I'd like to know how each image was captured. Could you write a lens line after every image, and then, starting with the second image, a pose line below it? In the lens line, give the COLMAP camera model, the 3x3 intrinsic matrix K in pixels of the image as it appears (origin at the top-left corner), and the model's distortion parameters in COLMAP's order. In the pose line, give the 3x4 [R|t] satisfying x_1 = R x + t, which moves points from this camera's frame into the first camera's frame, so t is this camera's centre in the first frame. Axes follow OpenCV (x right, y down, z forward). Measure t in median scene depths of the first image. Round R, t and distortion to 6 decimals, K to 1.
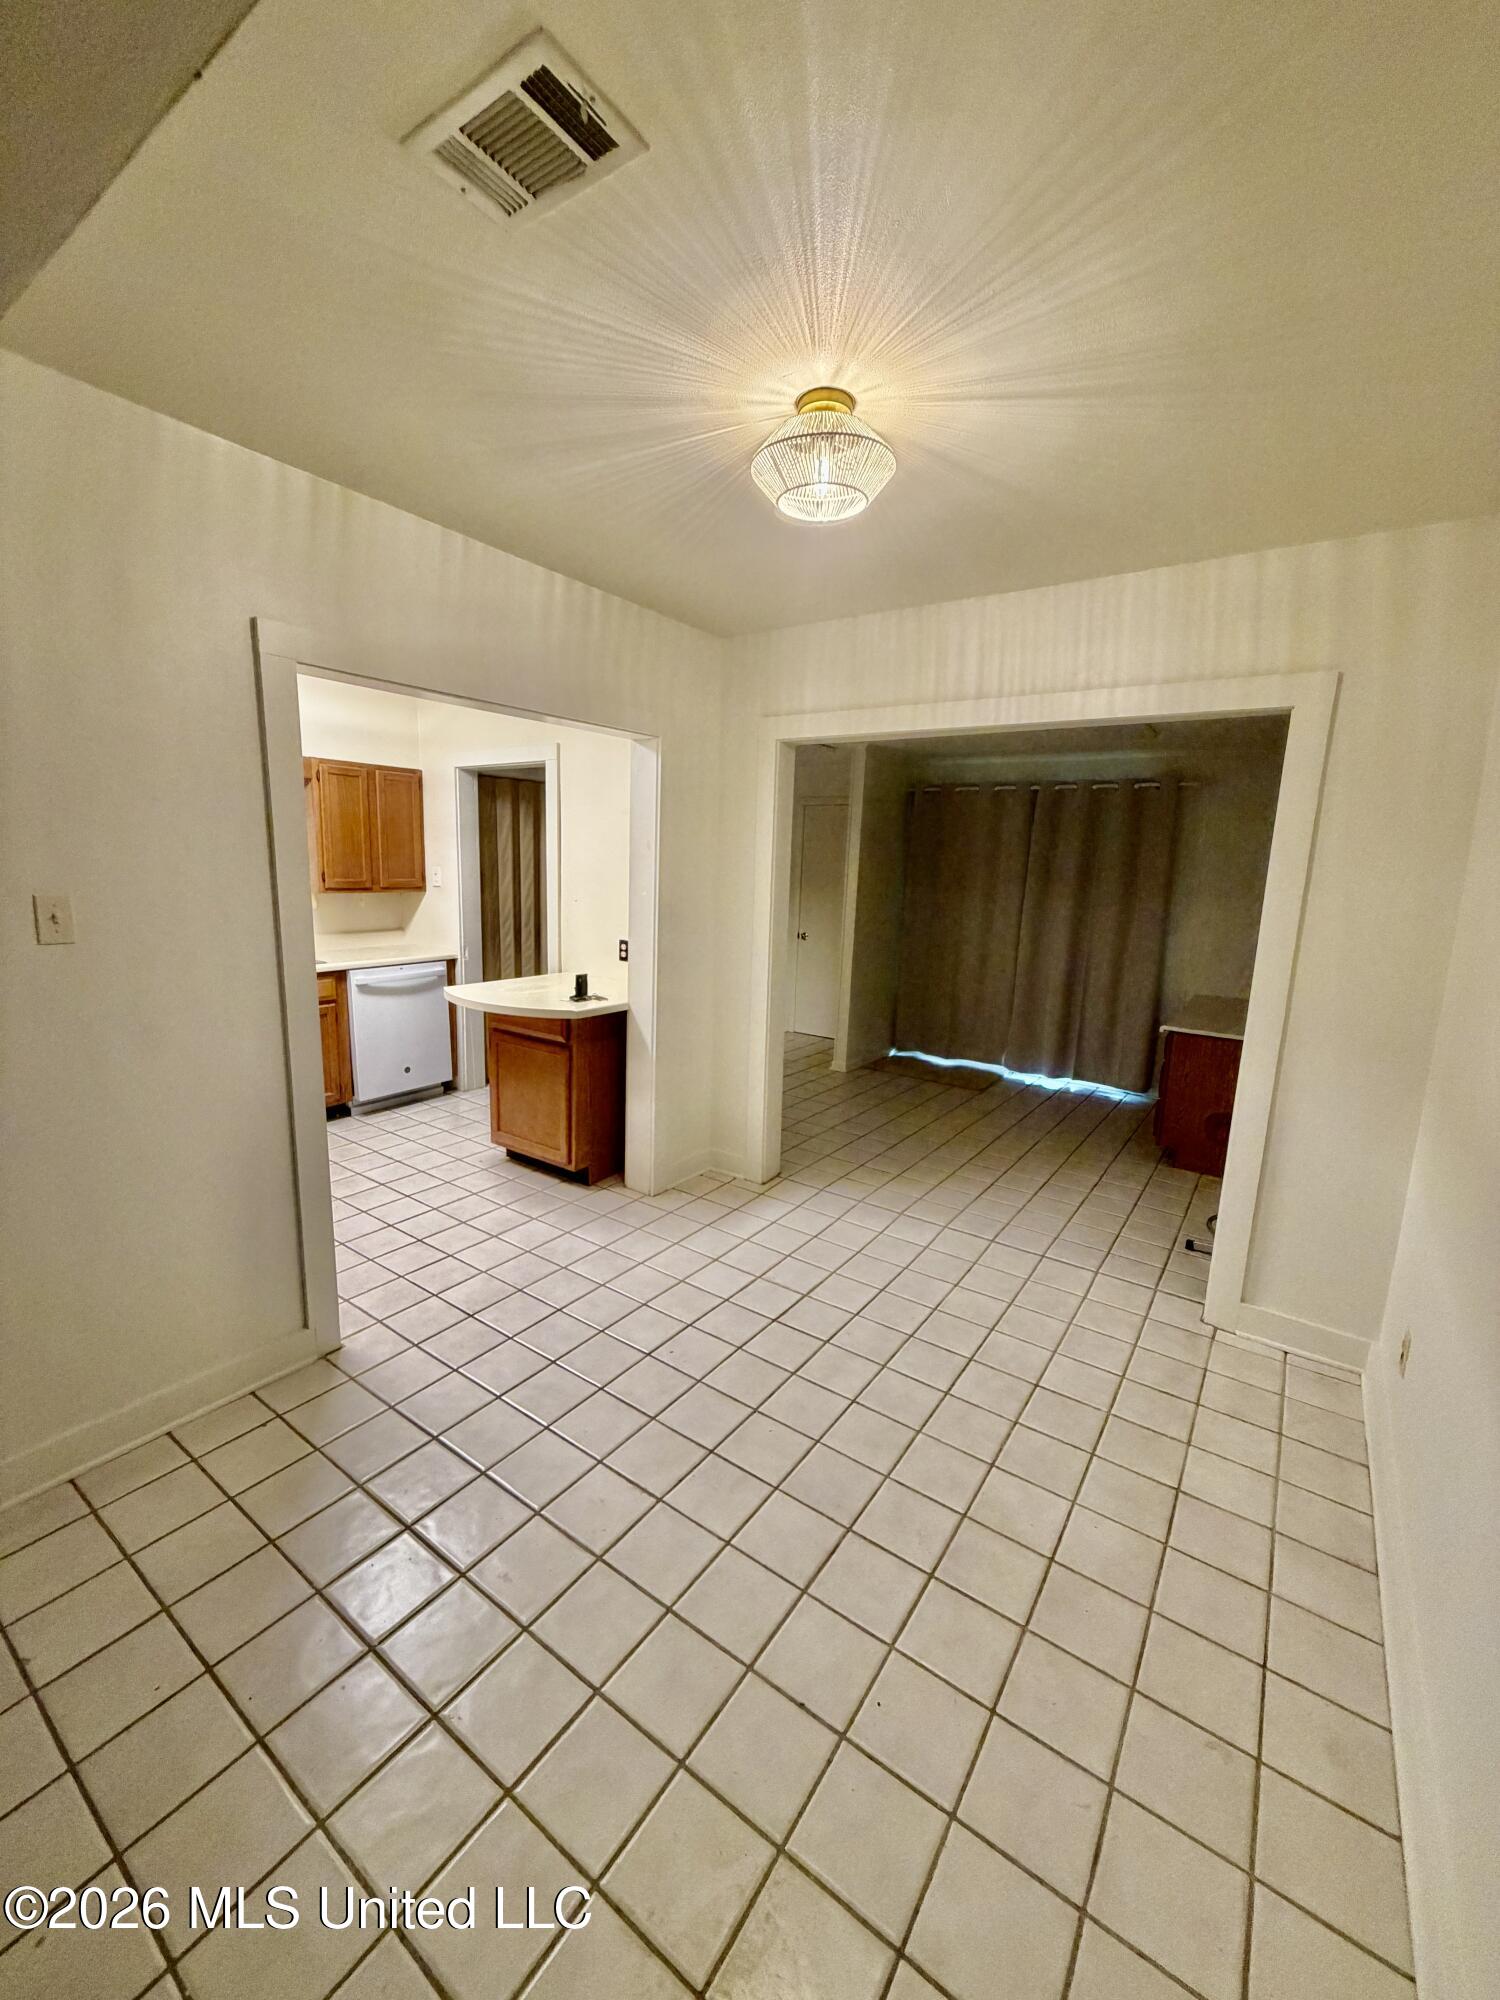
lens RADIAL K [[798.2, 0, 749.9], [0, 798.2, 994.9], [0, 0, 1]] dist [-0.001873, 0.000880]
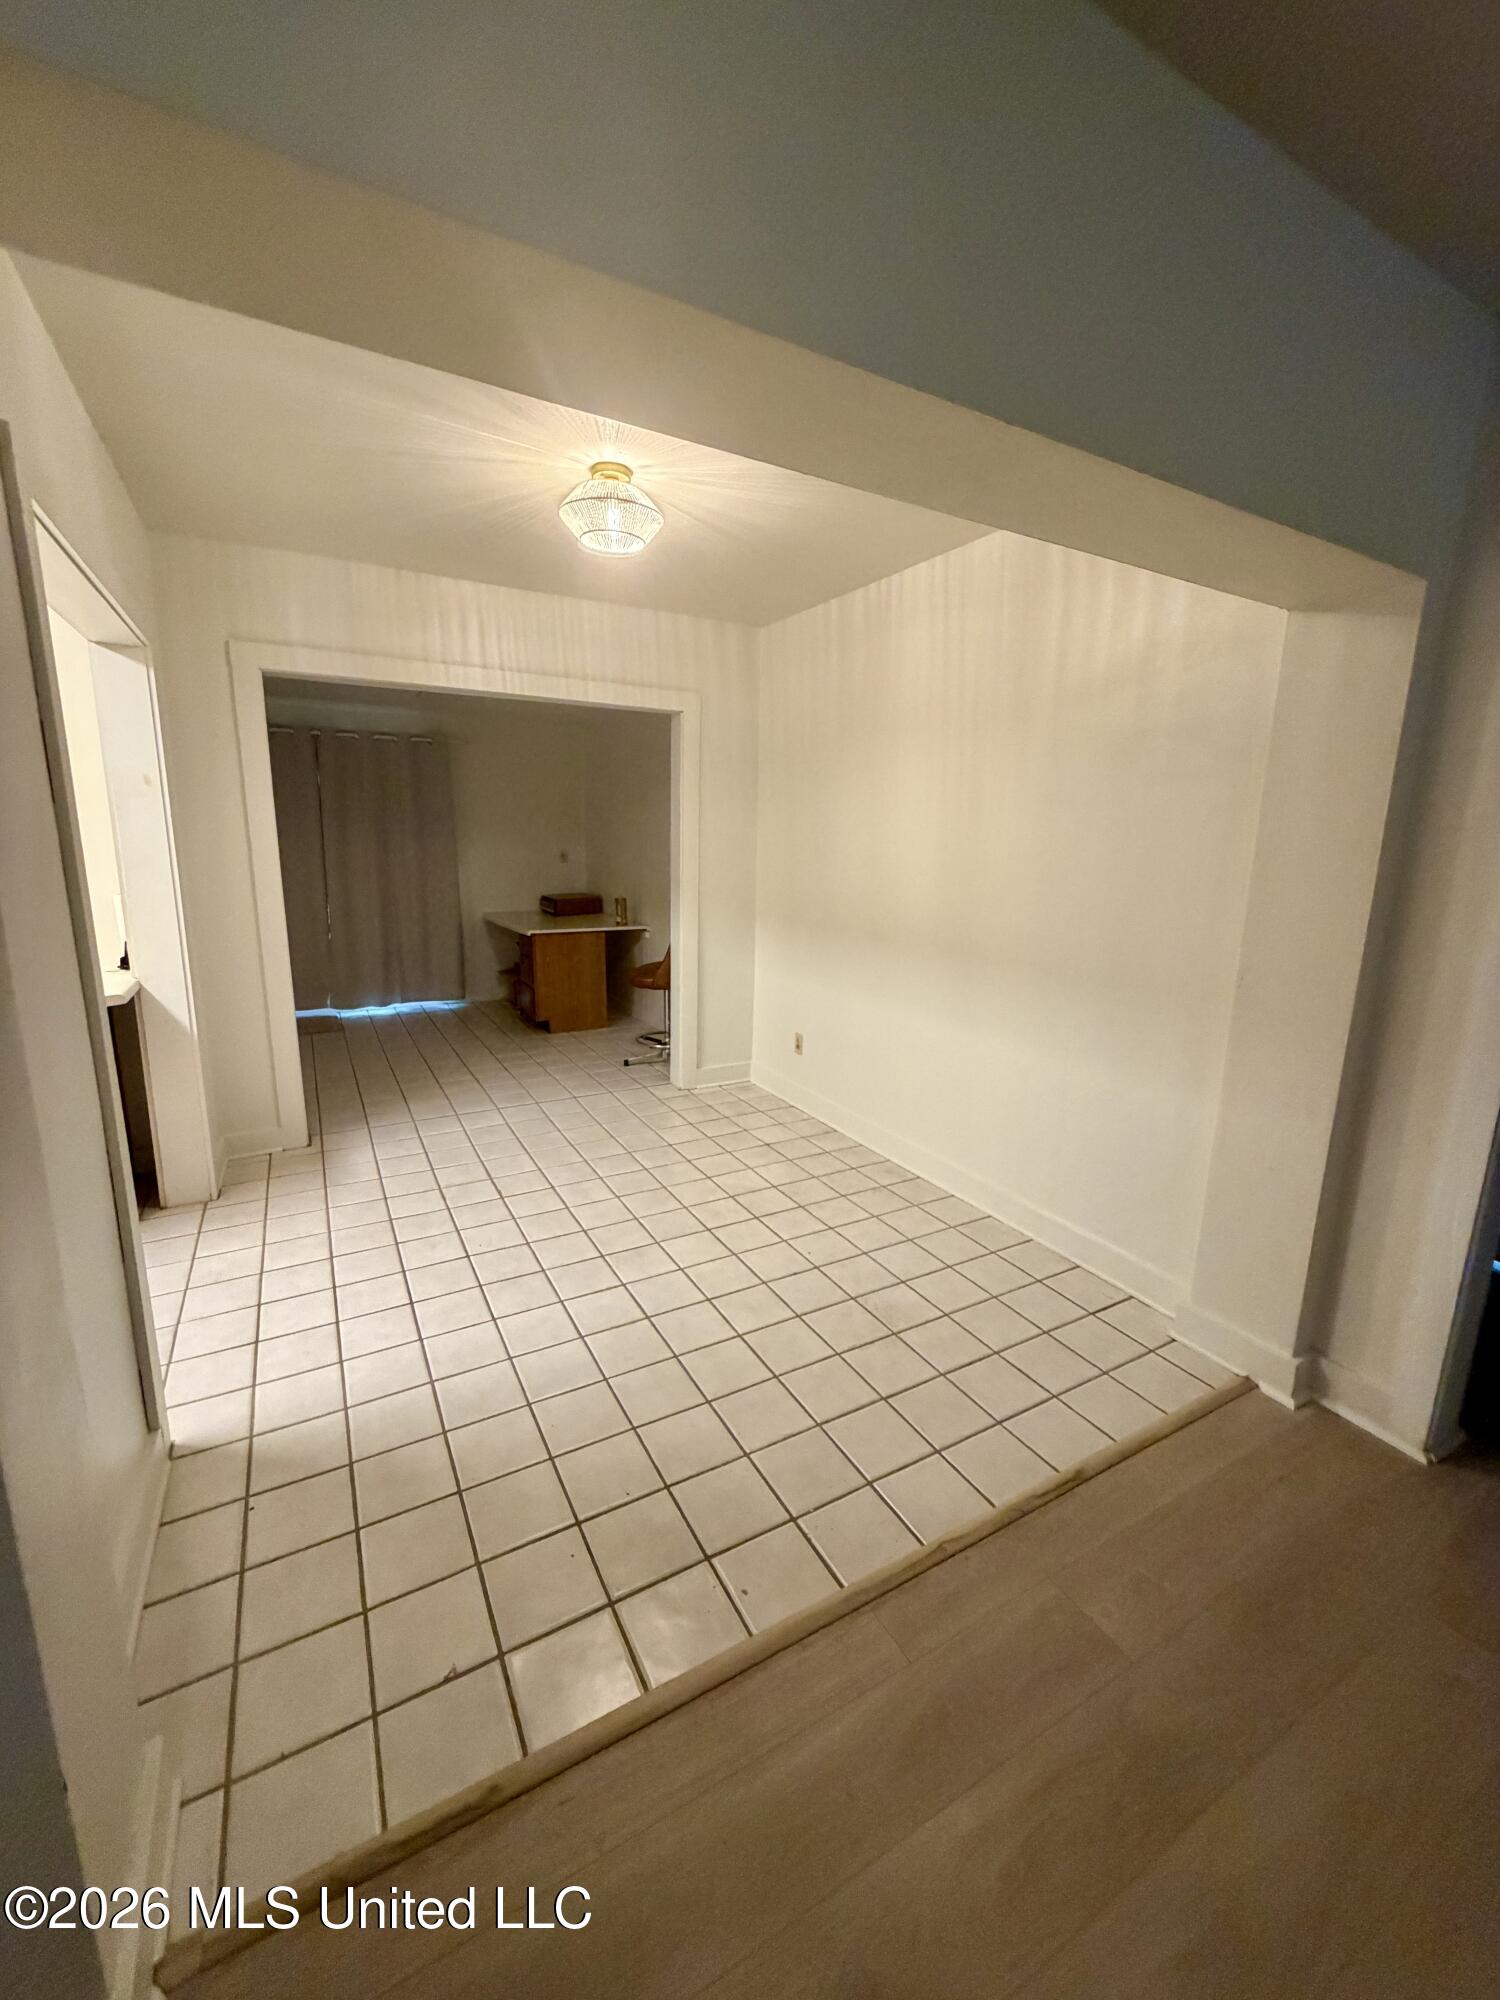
lens RADIAL K [[798.2, 0, 749.9], [0, 798.2, 994.9], [0, 0, 1]] dist [-0.001873, 0.000880]
pose [[0.432053, -0.203576, 0.878571, -0.464476], [0.149645, 0.976868, 0.152762, -0.004681], [-0.889346, 0.065472, 0.452523, 0.075275]]
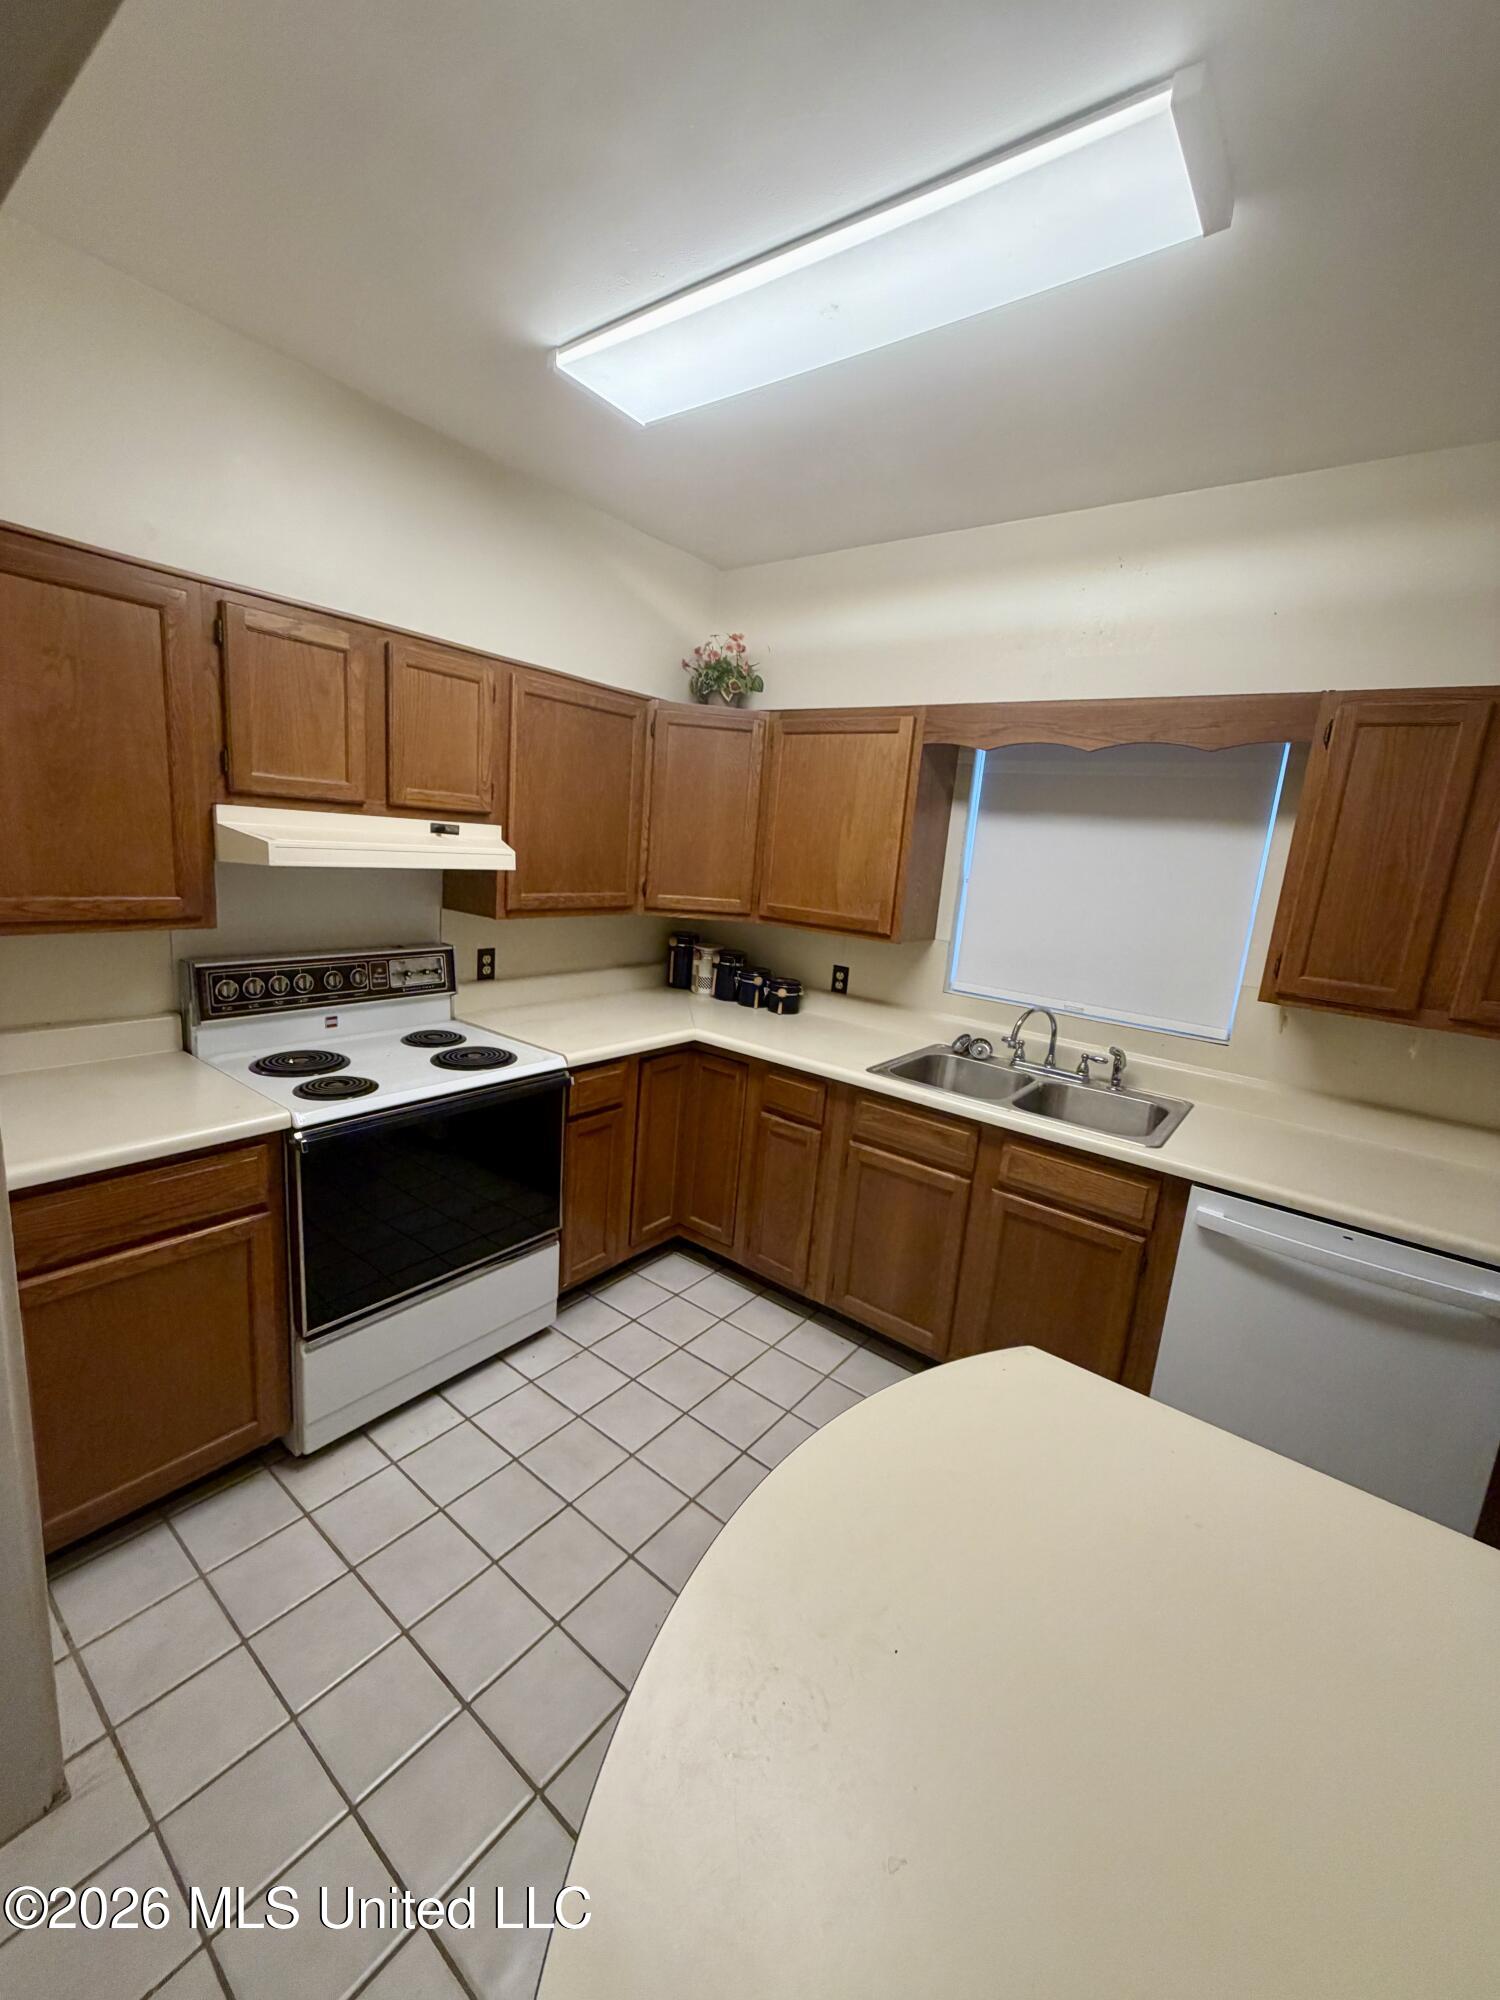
lens RADIAL K [[798.2, 0, 749.9], [0, 798.2, 994.9], [0, 0, 1]] dist [-0.001873, 0.000880]
pose [[-0.036371, 0.152330, -0.987660, -0.090699], [-0.252739, 0.954783, 0.156566, -0.128959], [0.966851, 0.255314, 0.003774, 0.721937]]
